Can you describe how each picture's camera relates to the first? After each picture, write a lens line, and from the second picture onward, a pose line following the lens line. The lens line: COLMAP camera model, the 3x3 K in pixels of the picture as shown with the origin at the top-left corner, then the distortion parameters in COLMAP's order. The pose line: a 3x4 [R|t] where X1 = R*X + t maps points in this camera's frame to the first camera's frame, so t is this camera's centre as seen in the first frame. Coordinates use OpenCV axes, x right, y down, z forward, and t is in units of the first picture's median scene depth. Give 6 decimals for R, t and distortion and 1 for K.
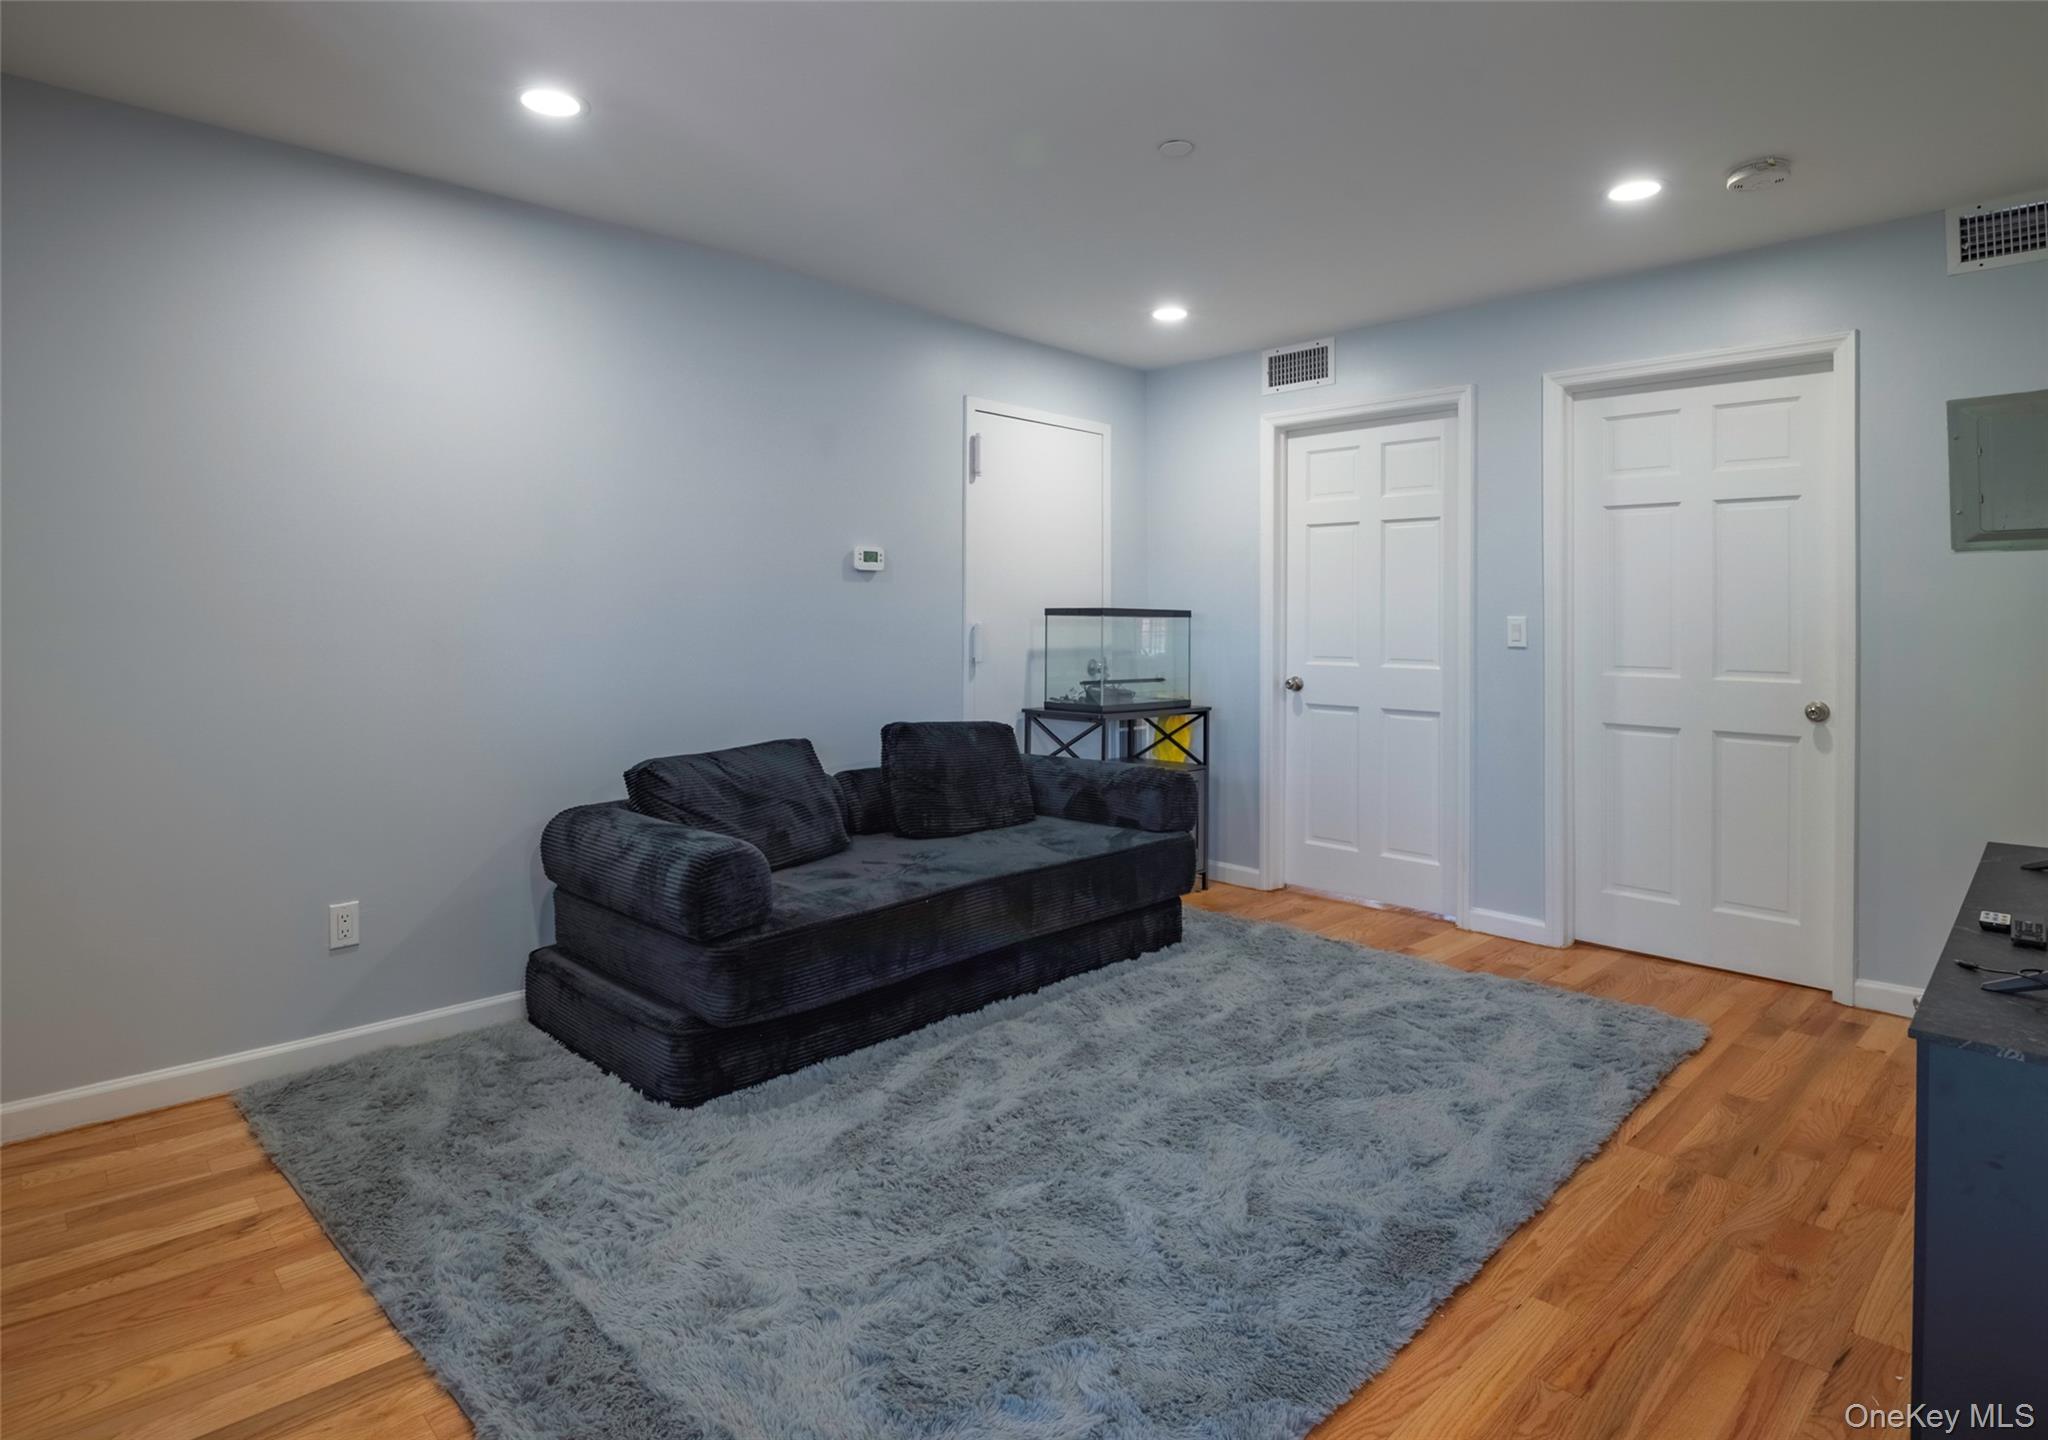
lens RADIAL K [[1113.8, 0, 1016.2], [0, 1113.8, 598.9], [0, 0, 1]] dist [0.000055, -0.015391]
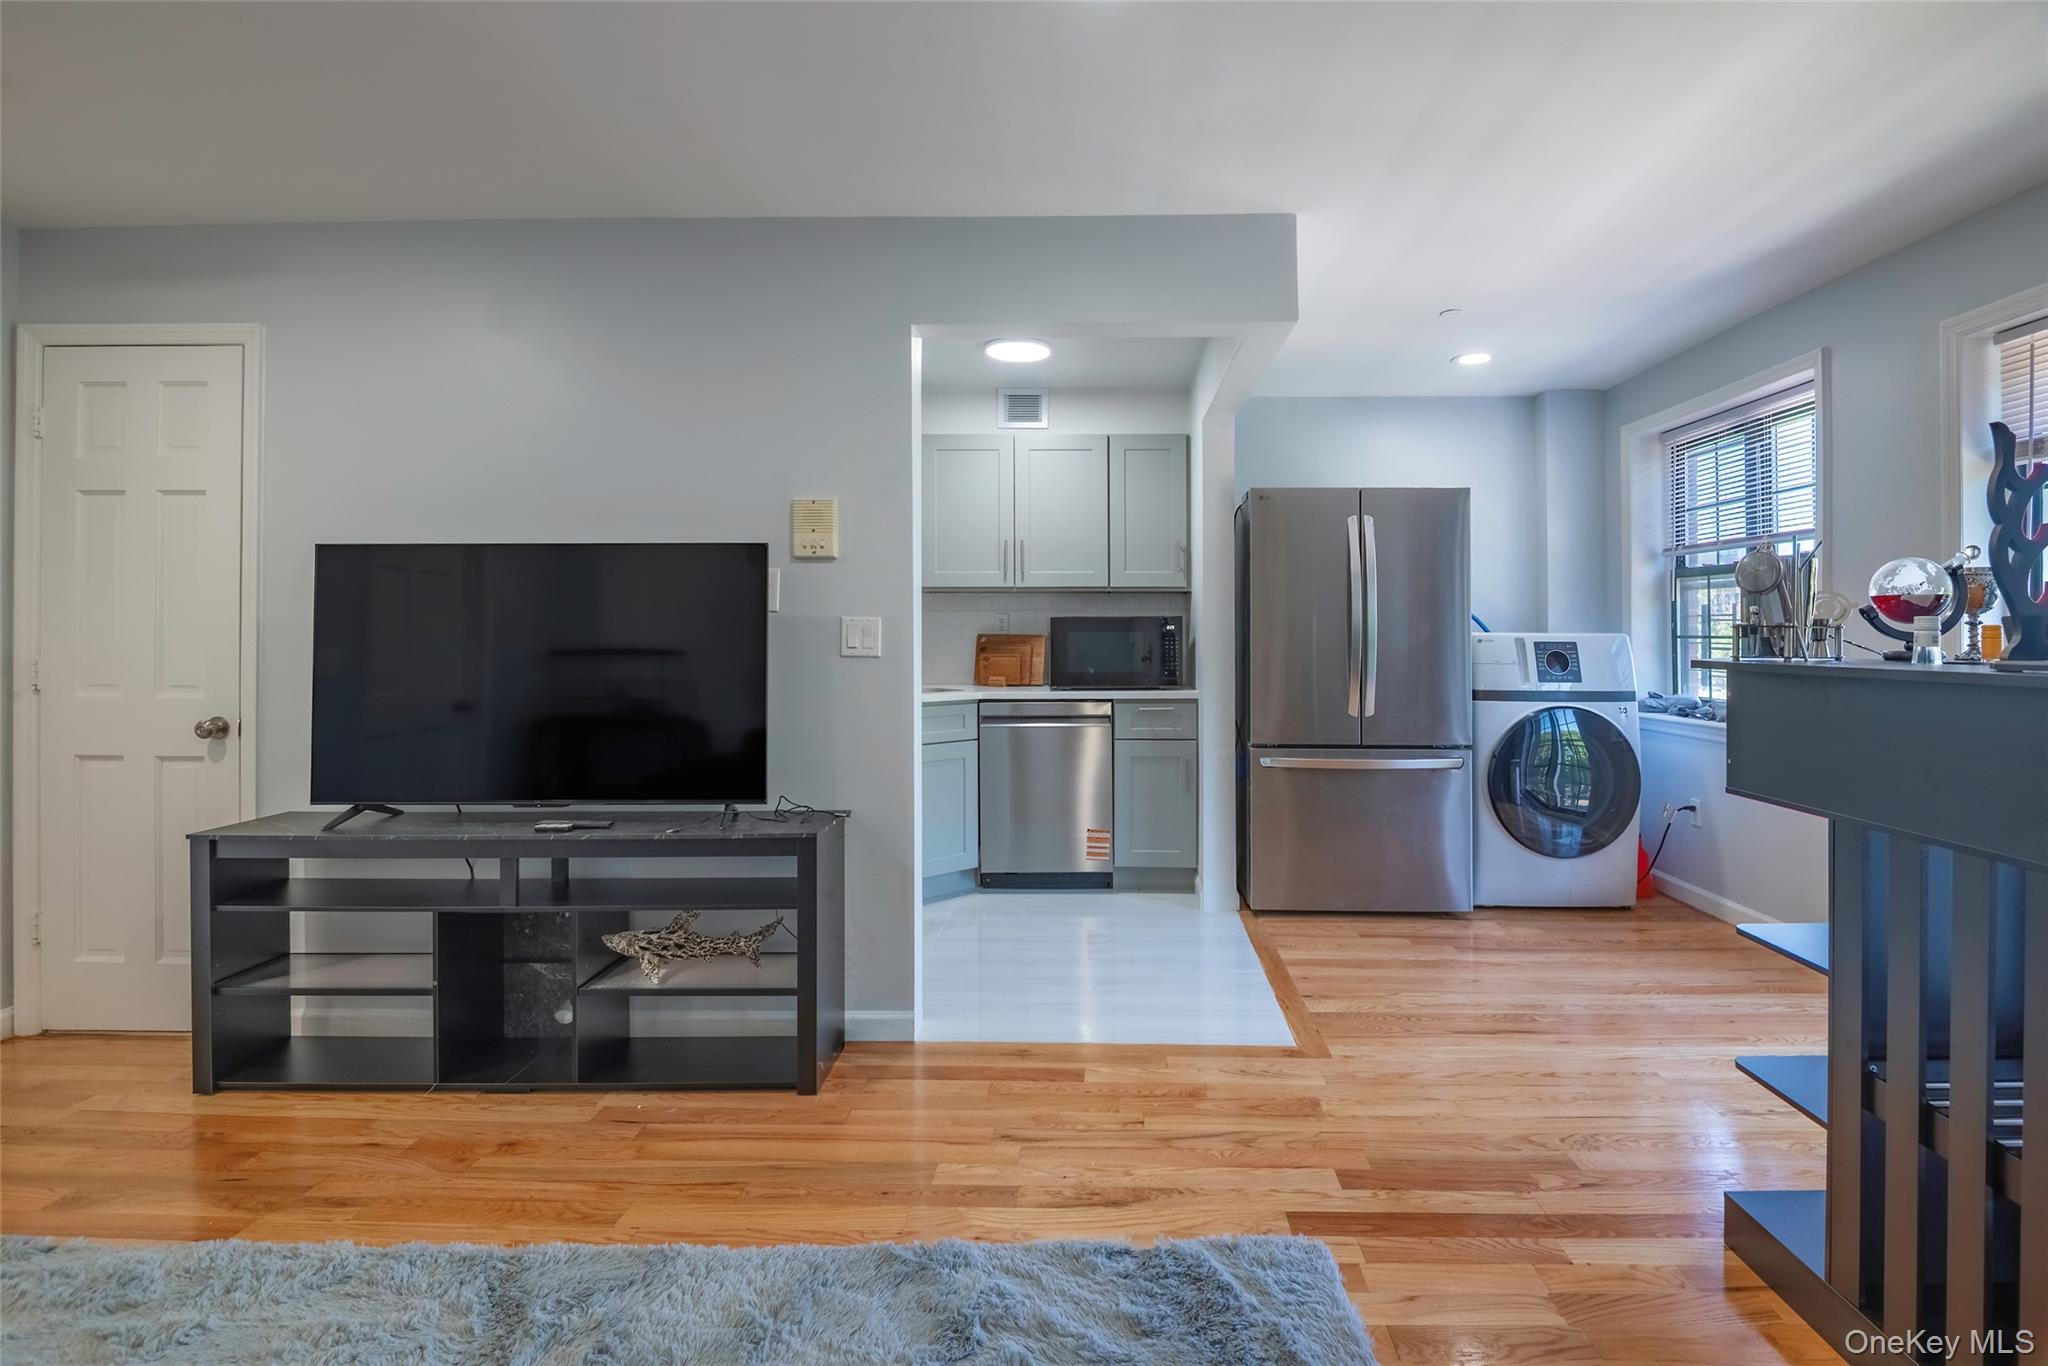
lens RADIAL K [[977.0, 0, 1087.7], [0, 977.0, 629.9], [0, 0, 1]] dist [-0.002458, -0.009888]
pose [[-0.709288, 0.002879, 0.704913, -0.297629], [-0.012929, 0.999770, -0.017093, 0.011859], [-0.704800, -0.021238, -0.709088, 0.692612]]
